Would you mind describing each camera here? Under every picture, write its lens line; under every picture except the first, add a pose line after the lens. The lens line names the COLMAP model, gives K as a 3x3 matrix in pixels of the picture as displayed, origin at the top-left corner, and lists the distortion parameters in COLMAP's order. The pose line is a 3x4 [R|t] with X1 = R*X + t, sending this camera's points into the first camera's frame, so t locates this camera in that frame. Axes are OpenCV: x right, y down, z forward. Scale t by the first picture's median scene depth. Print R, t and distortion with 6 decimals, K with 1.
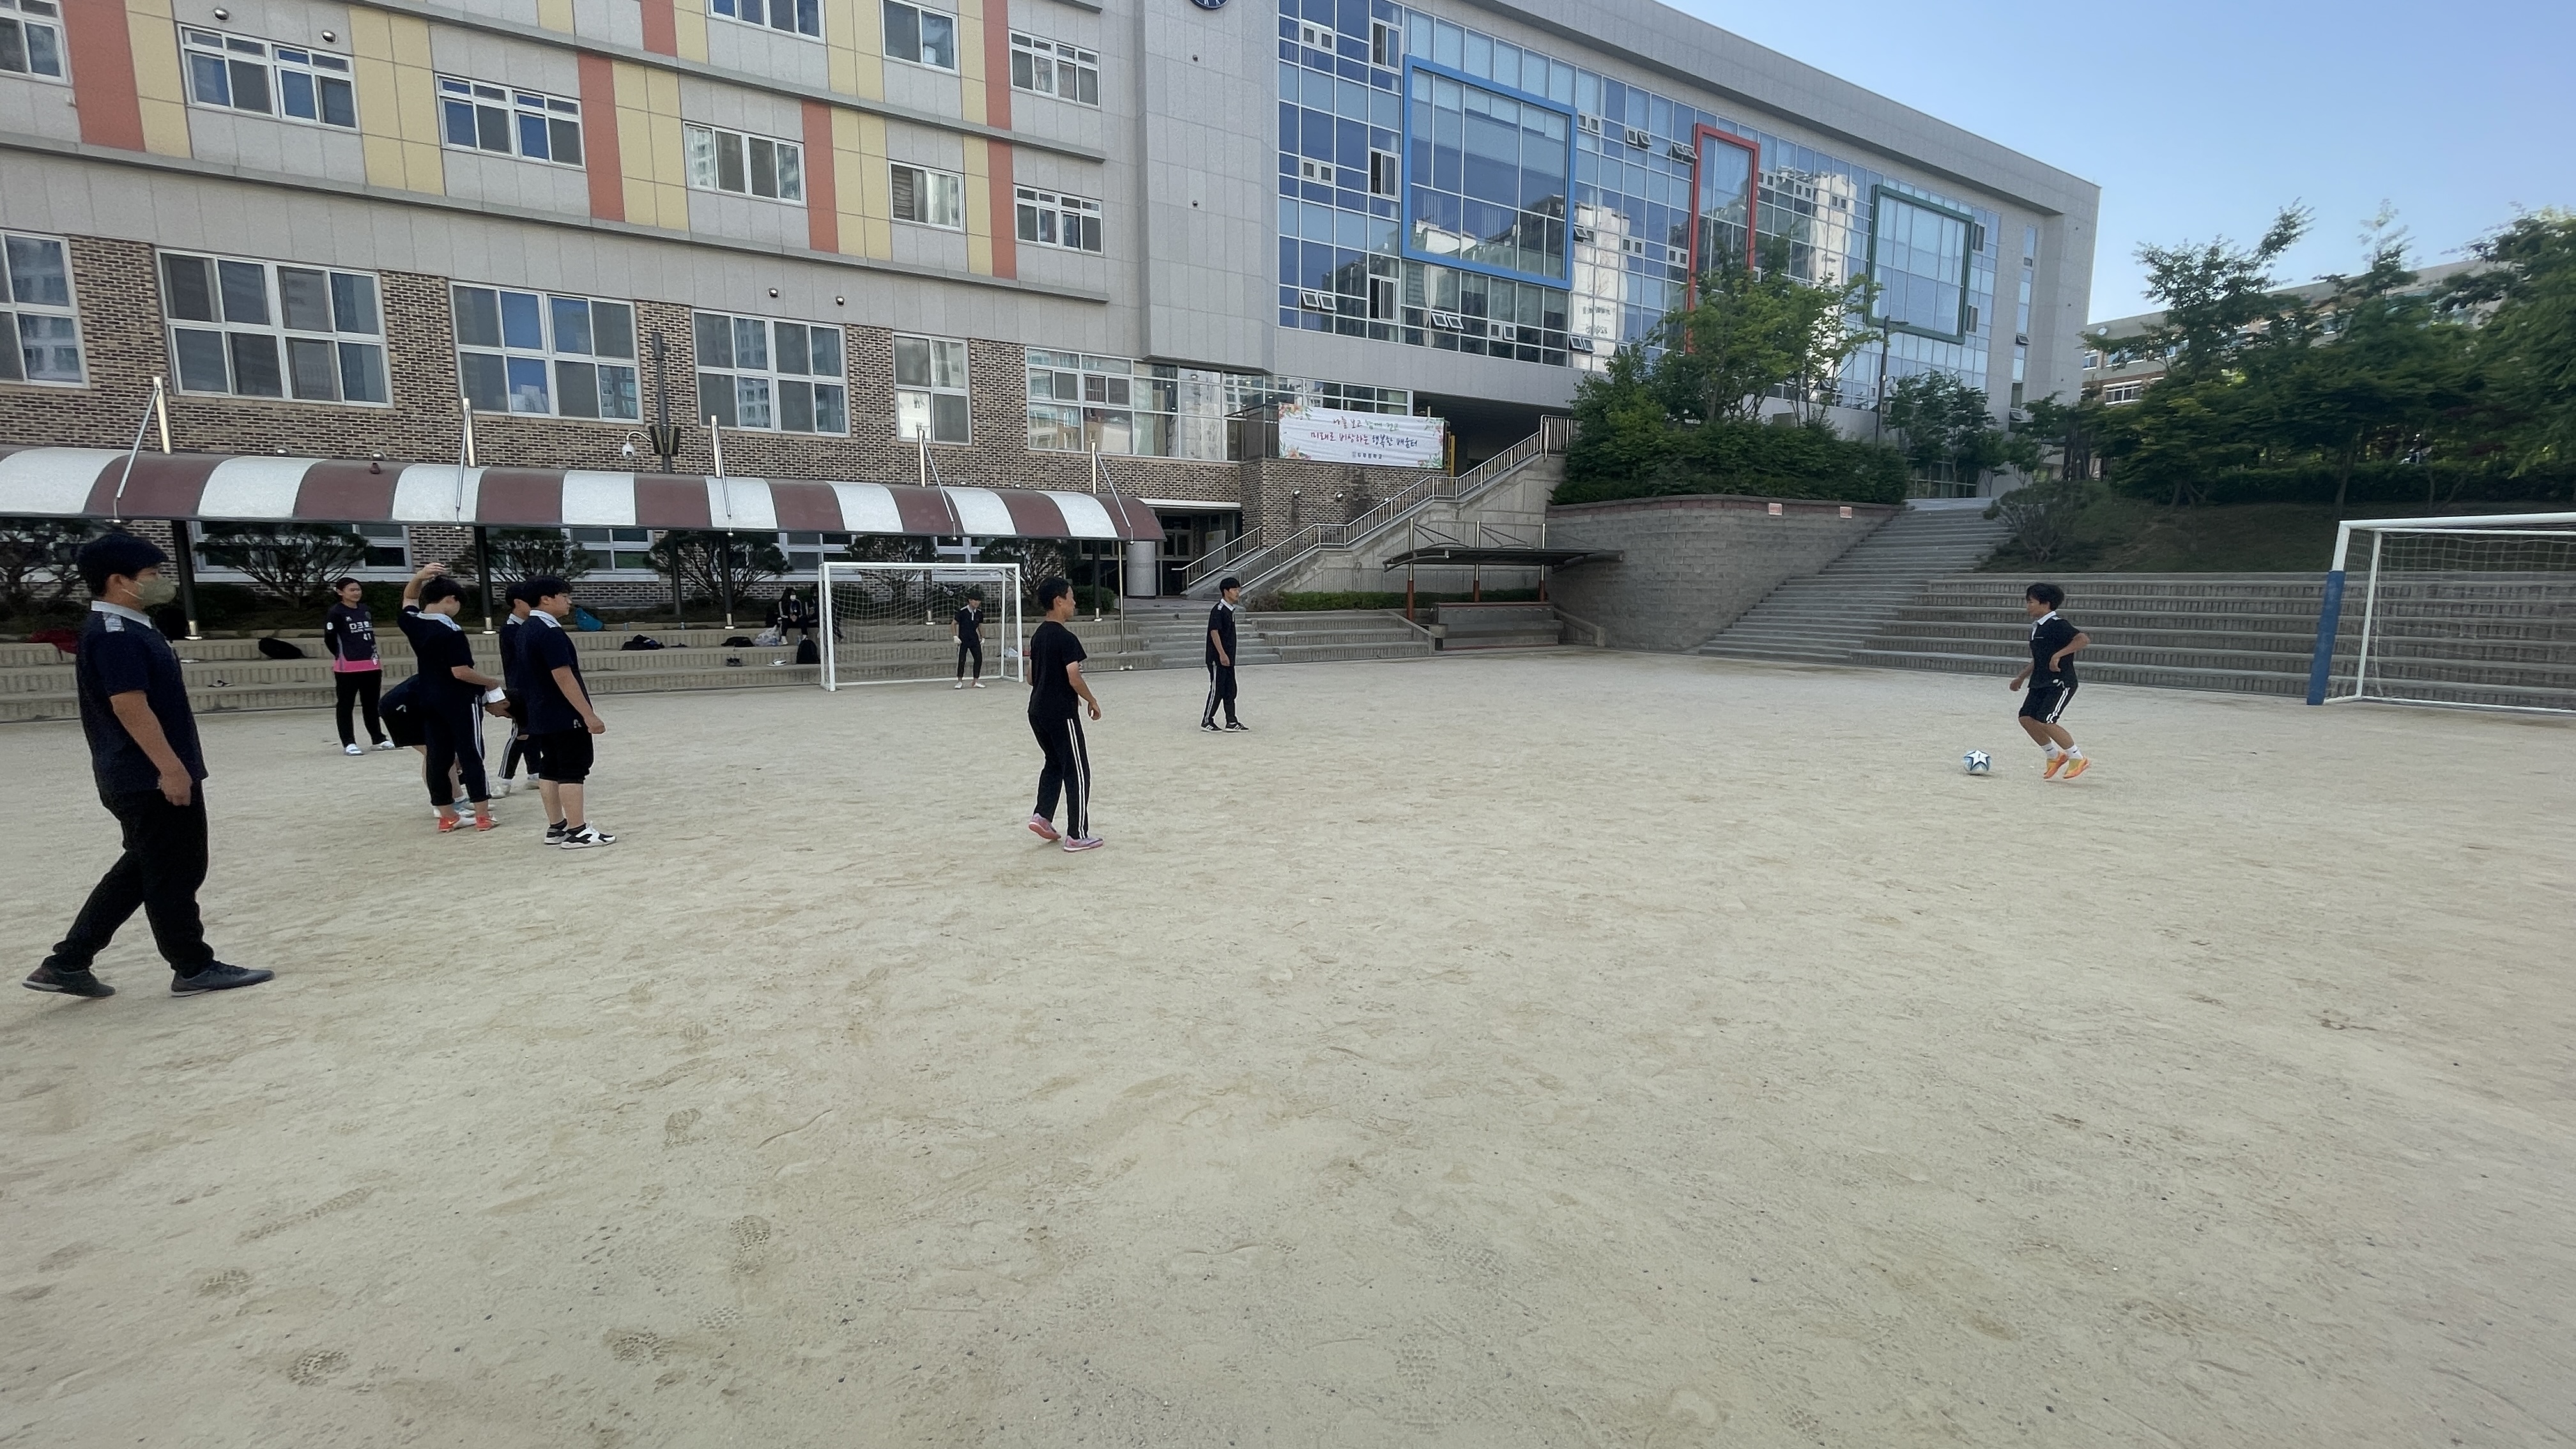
lens RADIAL K [[1034.6, 0, 1301.0], [0, 1034.6, 716.4], [0, 0, 1]] dist [-0.001953, -0.001106]
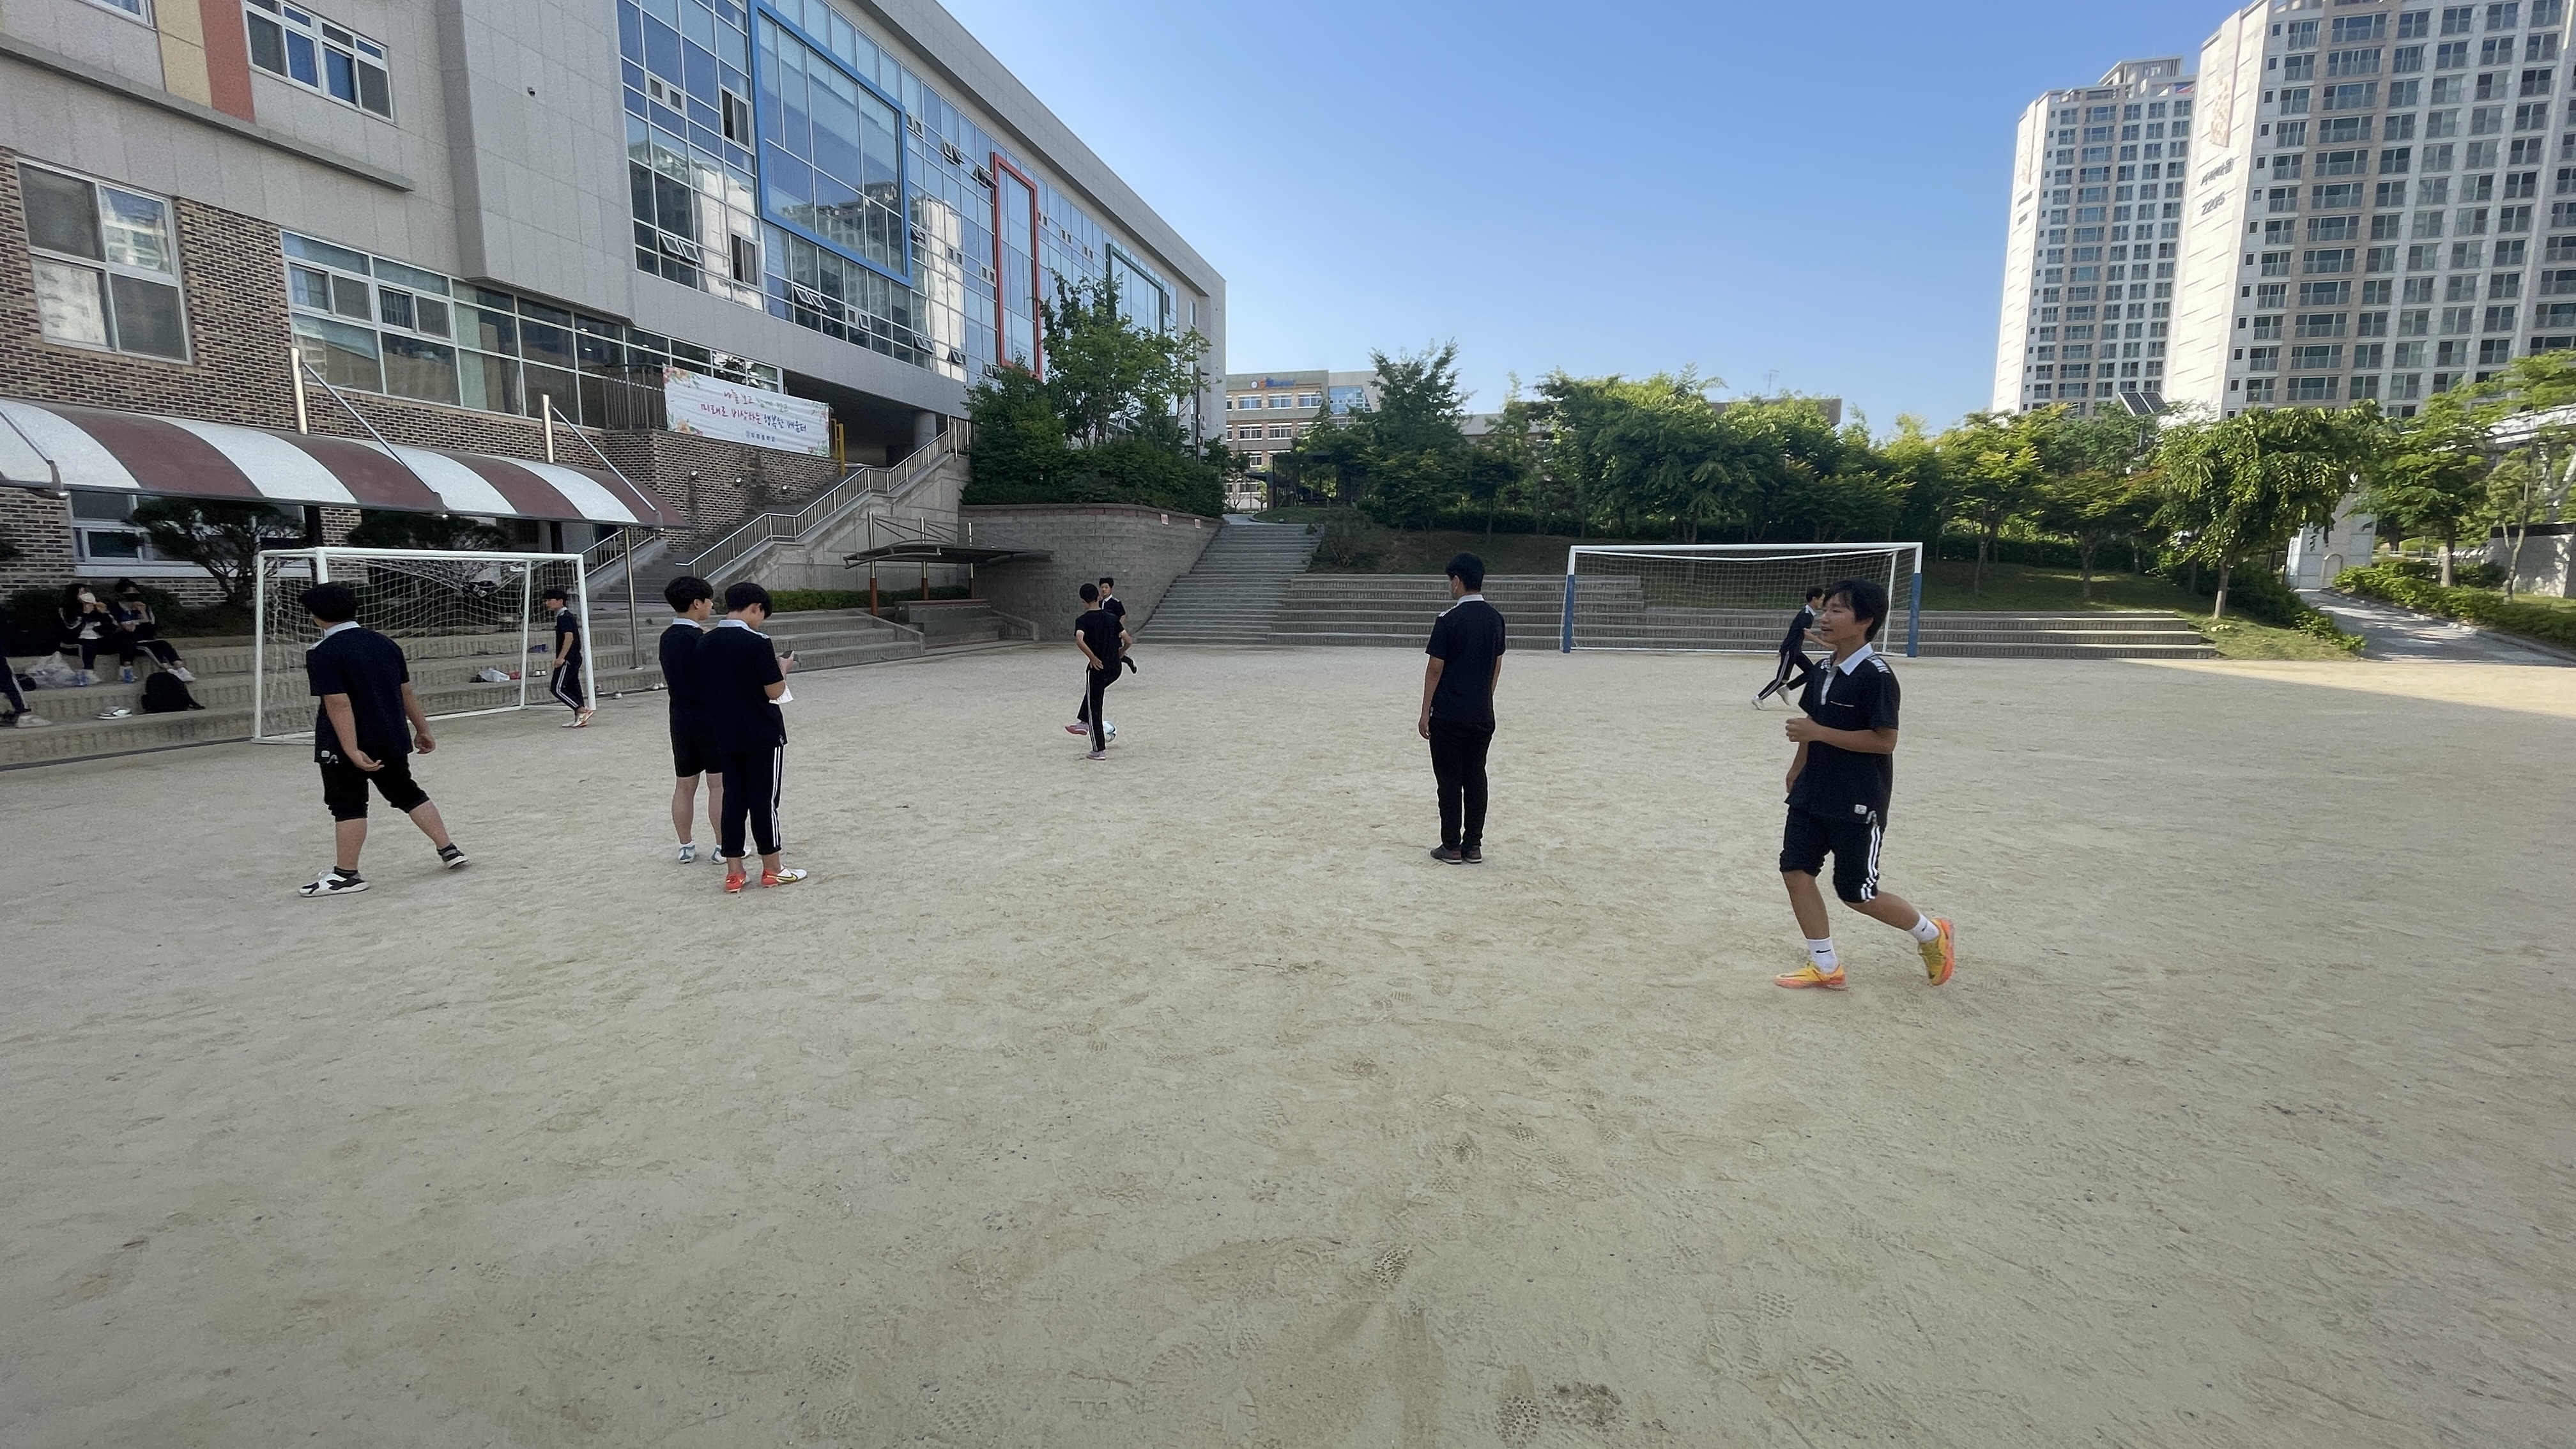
lens RADIAL K [[1034.6, 0, 1285.4], [0, 1034.6, 719.6], [0, 0, 1]] dist [-0.001953, -0.001106]
pose [[0.697834, -0.093012, 0.710195, -0.316346], [0.089122, 0.995103, 0.042755, -0.009050], [-0.710694, 0.033458, 0.702705, 0.071315]]
